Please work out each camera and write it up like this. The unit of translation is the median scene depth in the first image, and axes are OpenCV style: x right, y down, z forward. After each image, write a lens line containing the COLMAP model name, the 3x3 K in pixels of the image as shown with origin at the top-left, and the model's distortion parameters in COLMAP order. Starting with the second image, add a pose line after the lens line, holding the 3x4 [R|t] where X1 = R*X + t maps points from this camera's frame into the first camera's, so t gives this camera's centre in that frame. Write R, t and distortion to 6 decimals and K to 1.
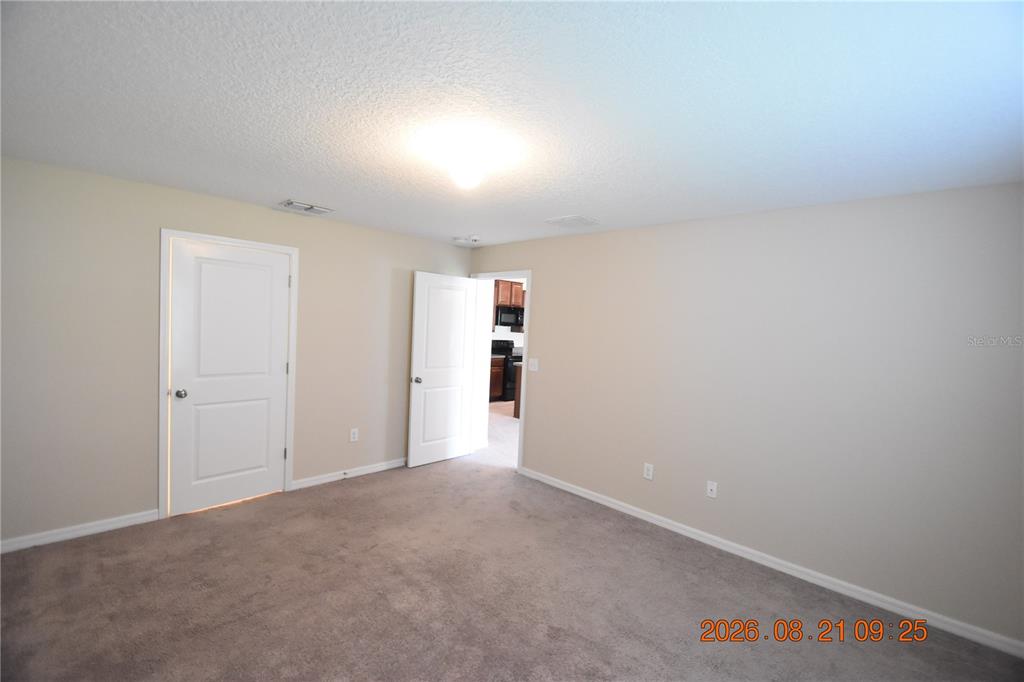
lens RADIAL K [[439.5, 0, 505.8], [0, 439.5, 346.6], [0, 0, 1]] dist [-0.002225, -0.000666]
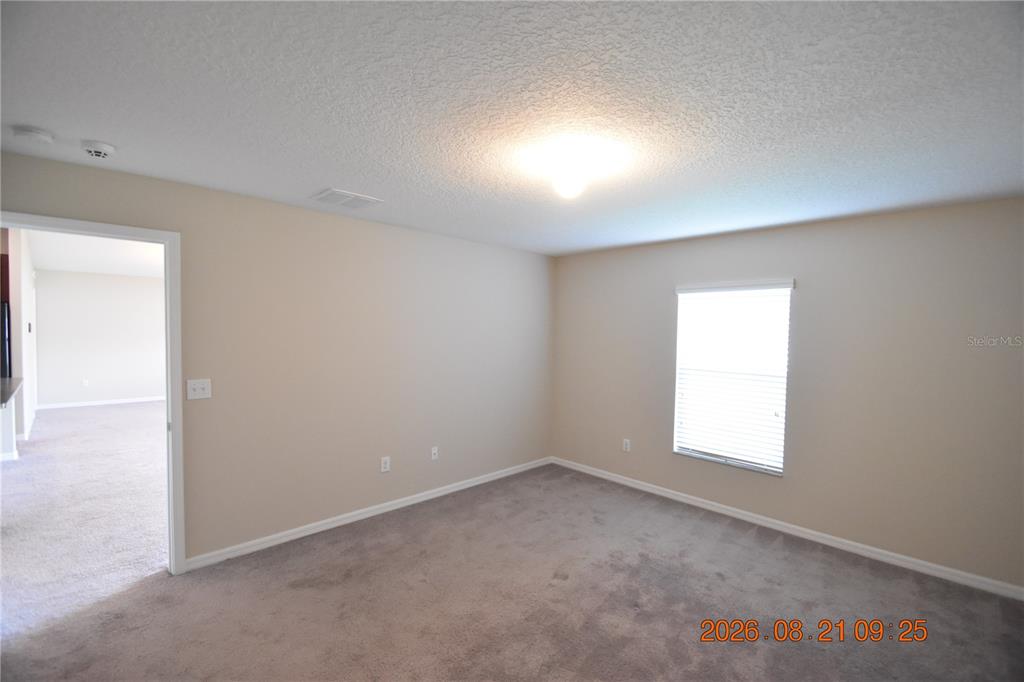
lens RADIAL K [[439.5, 0, 505.8], [0, 439.5, 346.6], [0, 0, 1]] dist [-0.002225, -0.000666]
pose [[0.029838, -0.089622, 0.995529, -0.624932], [0.034018, 0.995486, 0.088599, -0.068298], [-0.998976, 0.031222, 0.032753, 0.630636]]
